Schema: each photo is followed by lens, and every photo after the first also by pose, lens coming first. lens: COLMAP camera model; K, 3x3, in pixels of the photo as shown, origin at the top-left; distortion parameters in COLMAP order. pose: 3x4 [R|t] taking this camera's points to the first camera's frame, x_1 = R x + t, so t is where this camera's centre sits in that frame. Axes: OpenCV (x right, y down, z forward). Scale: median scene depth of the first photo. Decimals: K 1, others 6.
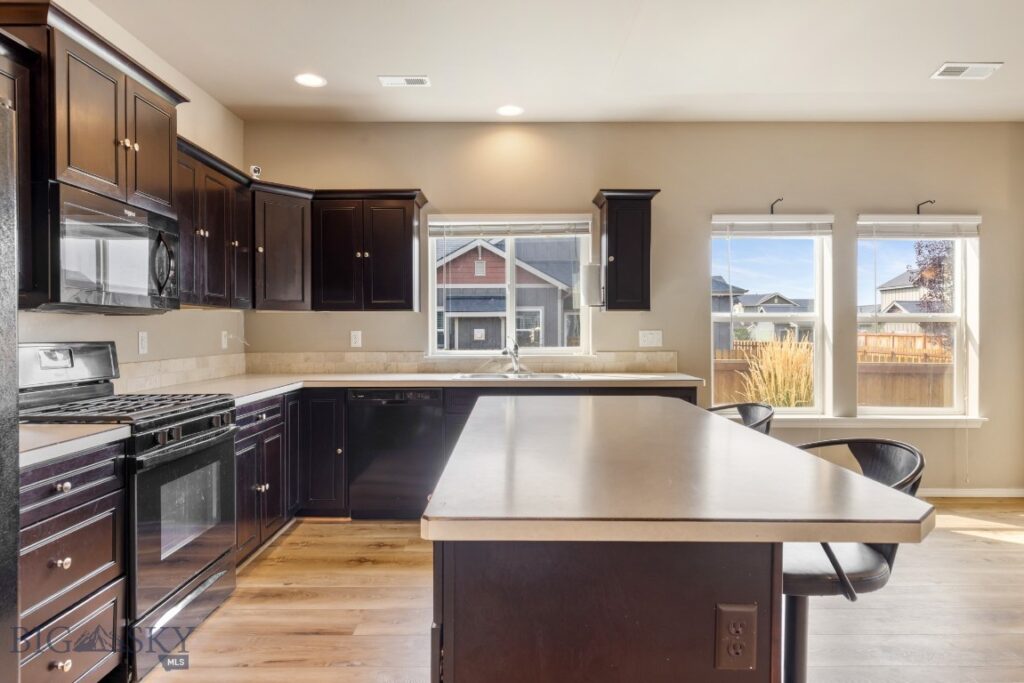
lens RADIAL K [[603.3, 0, 512.7], [0, 603.3, 333.9], [0, 0, 1]] dist [0.005623, -0.001279]
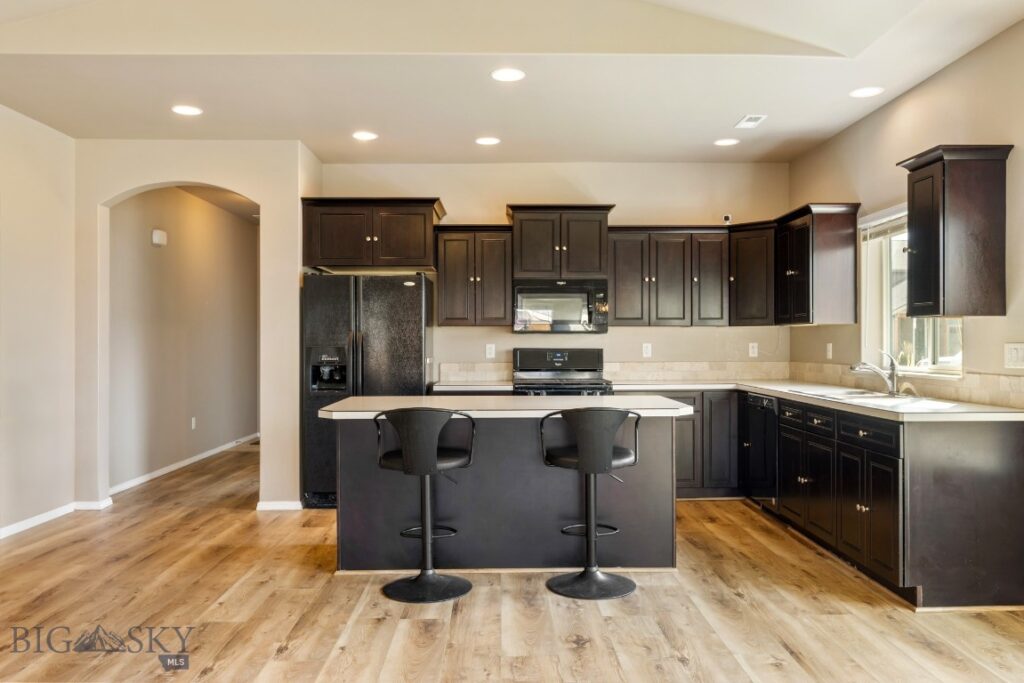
lens RADIAL K [[791.8, 0, 519.9], [0, 791.8, 340.6], [0, 0, 1]] dist [-0.000053, 0.008833]
pose [[0.022320, 0.000362, -0.999751, 1.464265], [-0.004474, 0.999990, 0.000262, -0.009655], [0.999741, 0.004467, 0.022322, 0.613387]]
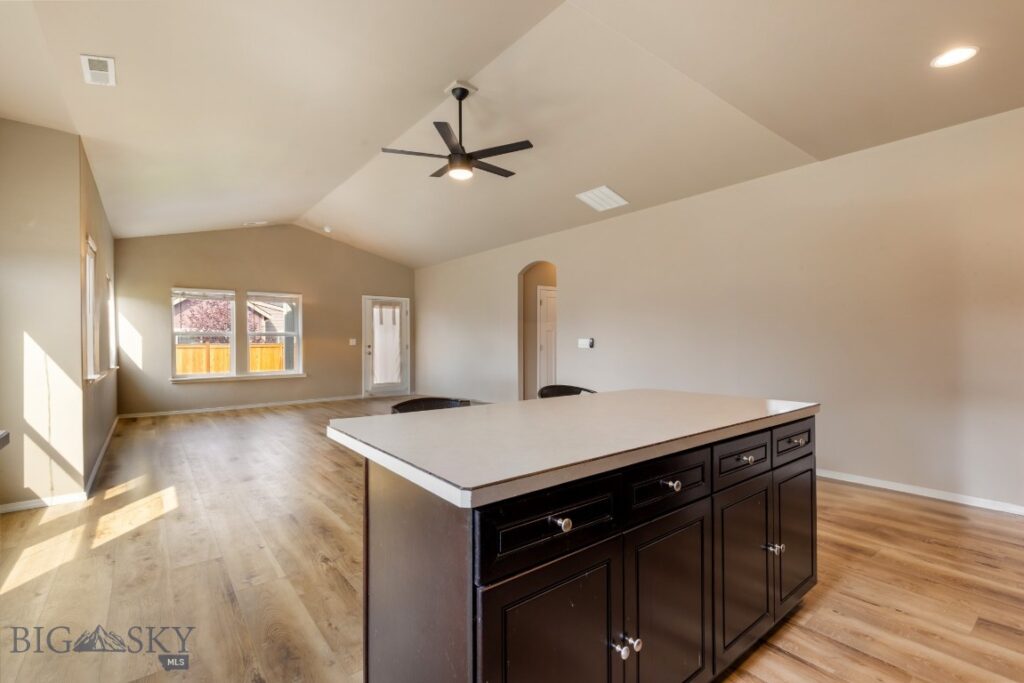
lens RADIAL K [[461.0, 0, 503.1], [0, 461.0, 342.6], [0, 0, 1]] dist [0.014871, -0.000336]
pose [[-0.608851, 0.000132, 0.793284, -0.281479], [0.007133, 0.999960, 0.005308, 0.006038], [-0.793252, 0.008890, -0.608828, 1.066540]]
